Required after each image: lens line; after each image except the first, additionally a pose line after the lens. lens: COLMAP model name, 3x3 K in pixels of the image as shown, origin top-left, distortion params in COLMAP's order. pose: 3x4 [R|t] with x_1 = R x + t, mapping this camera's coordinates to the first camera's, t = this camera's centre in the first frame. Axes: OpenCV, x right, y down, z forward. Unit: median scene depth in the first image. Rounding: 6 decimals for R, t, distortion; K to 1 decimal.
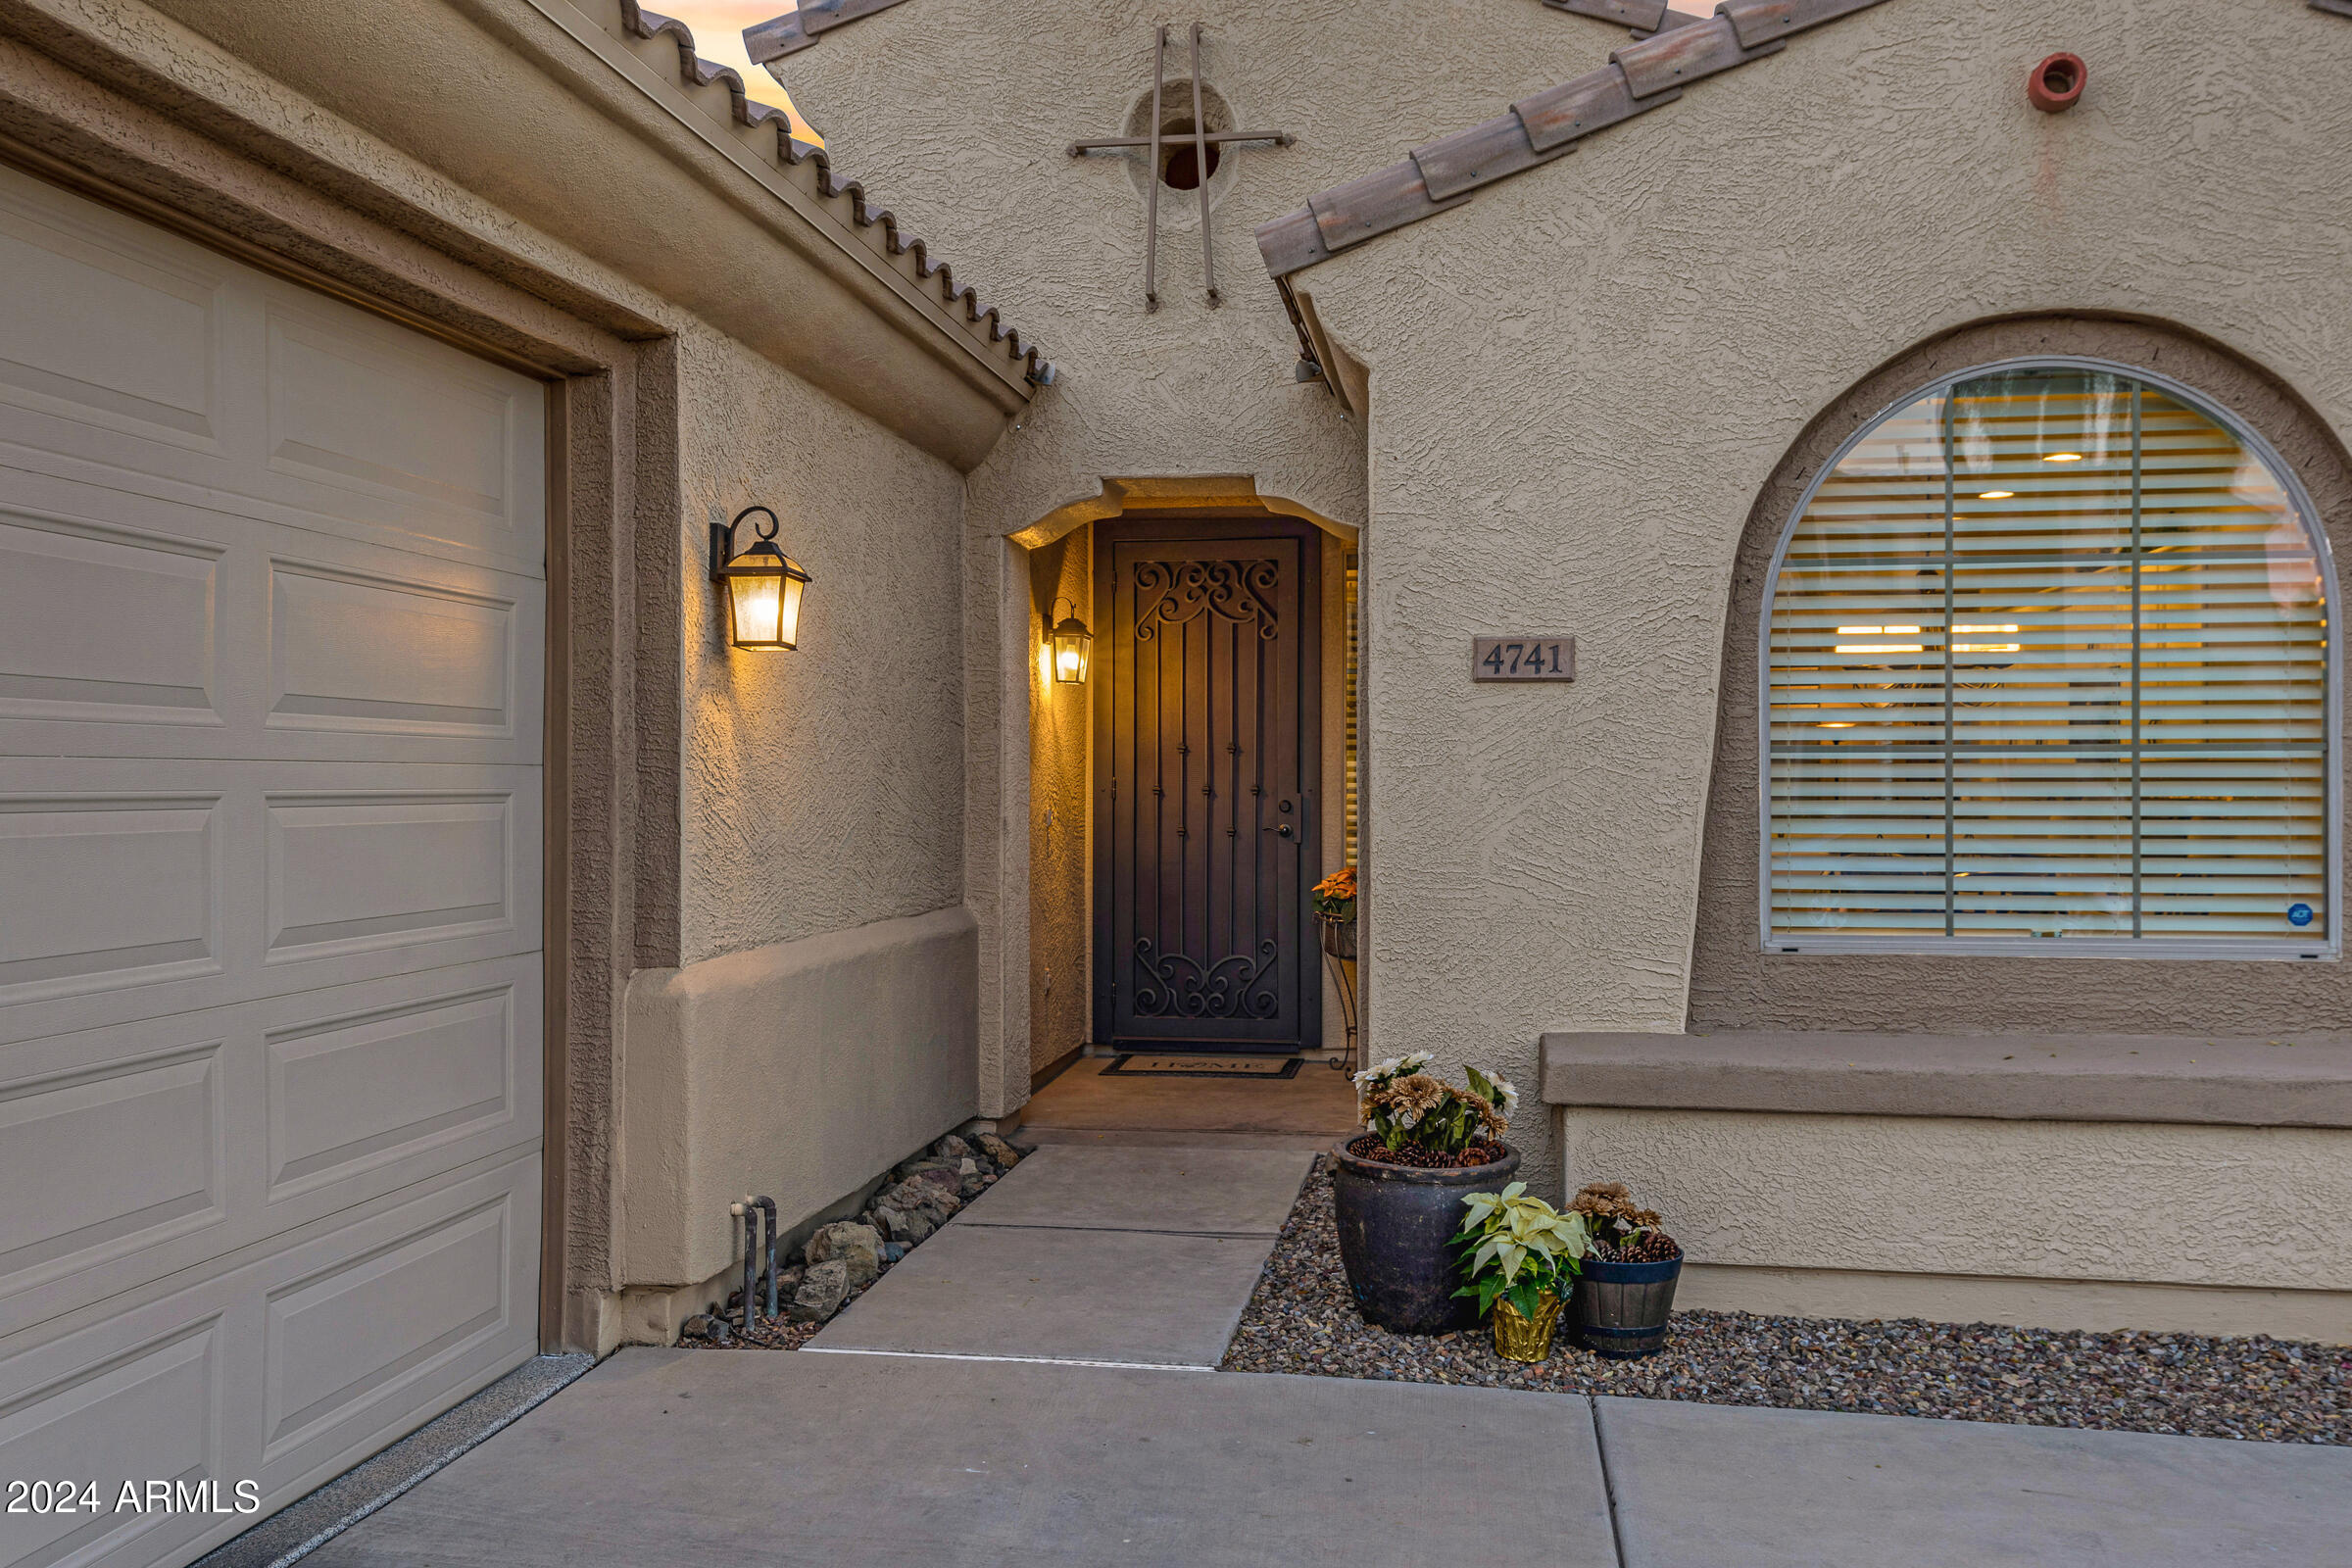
lens RADIAL K [[2085.6, 0, 1176.0], [0, 2085.6, 784.0], [0, 0, 1]] dist [0.021328, 0.006420]
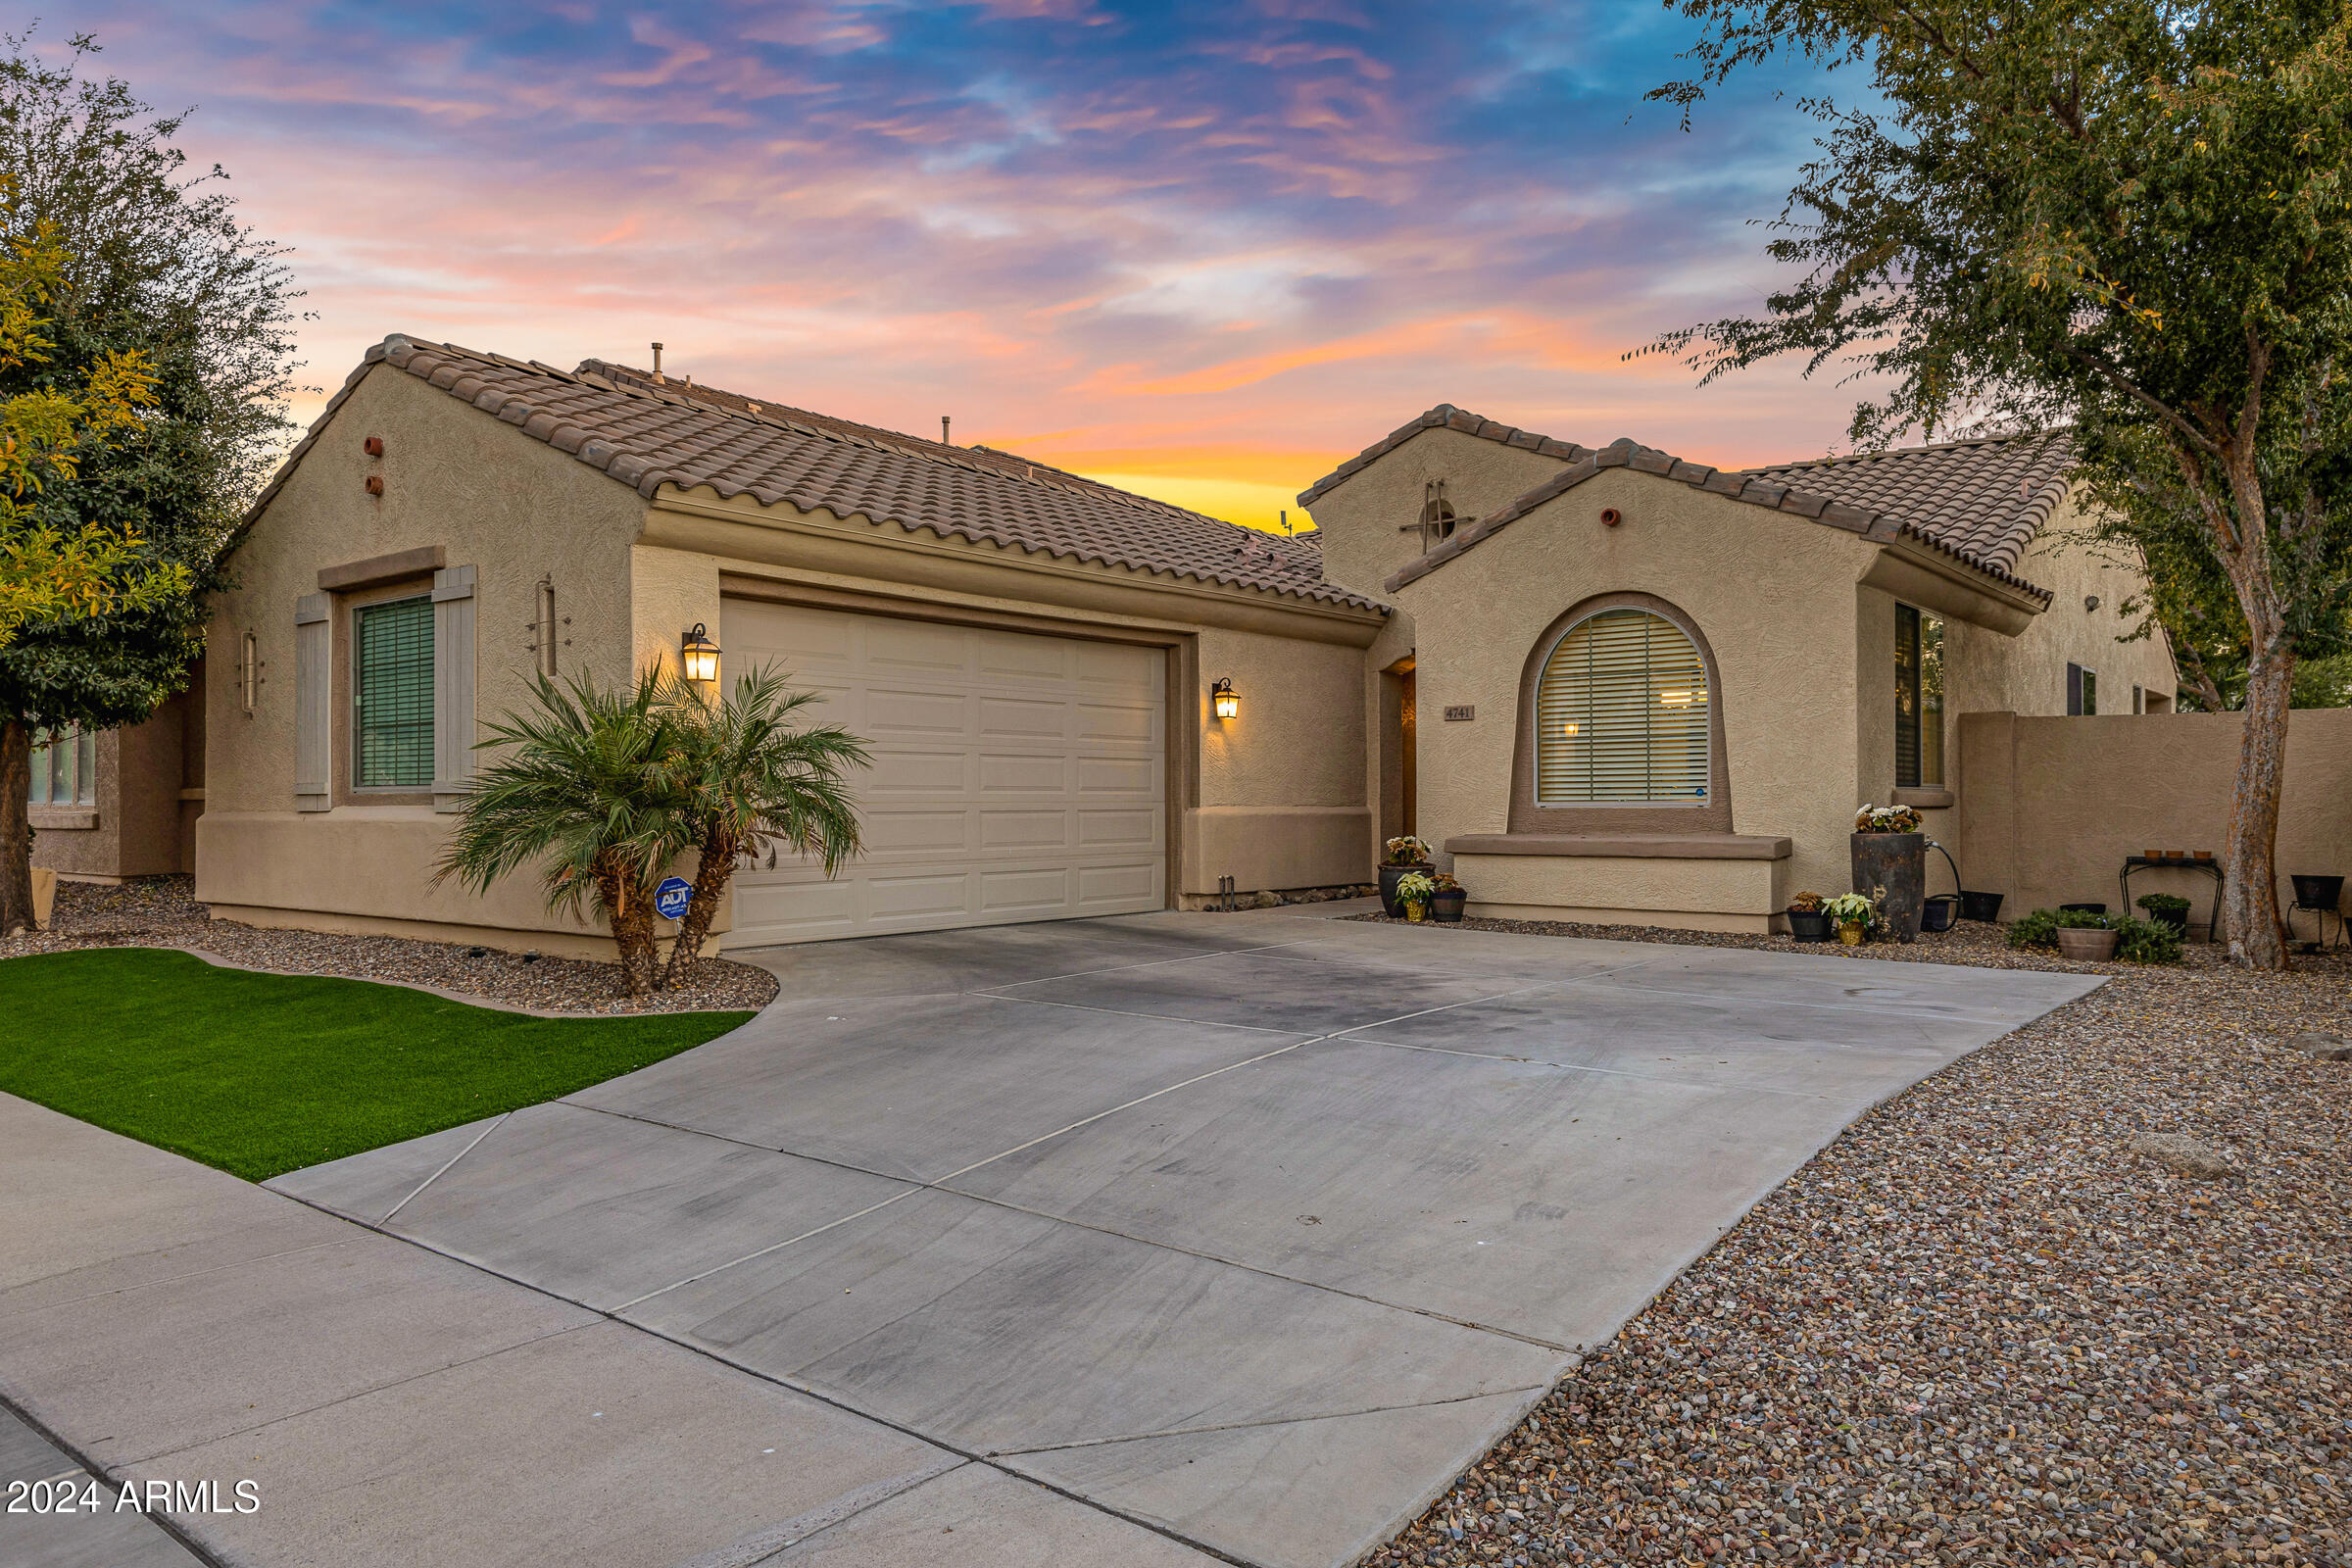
lens RADIAL K [[1531.8, 0, 1176.0], [0, 1531.8, 784.0], [0, 0, 1]] dist [0.000208, -0.000037]
pose [[0.861456, -0.009701, -0.507740, 0.992187], [0.002491, 0.999886, -0.014879, 0.080698], [0.507826, 0.011553, 0.861382, -1.208287]]
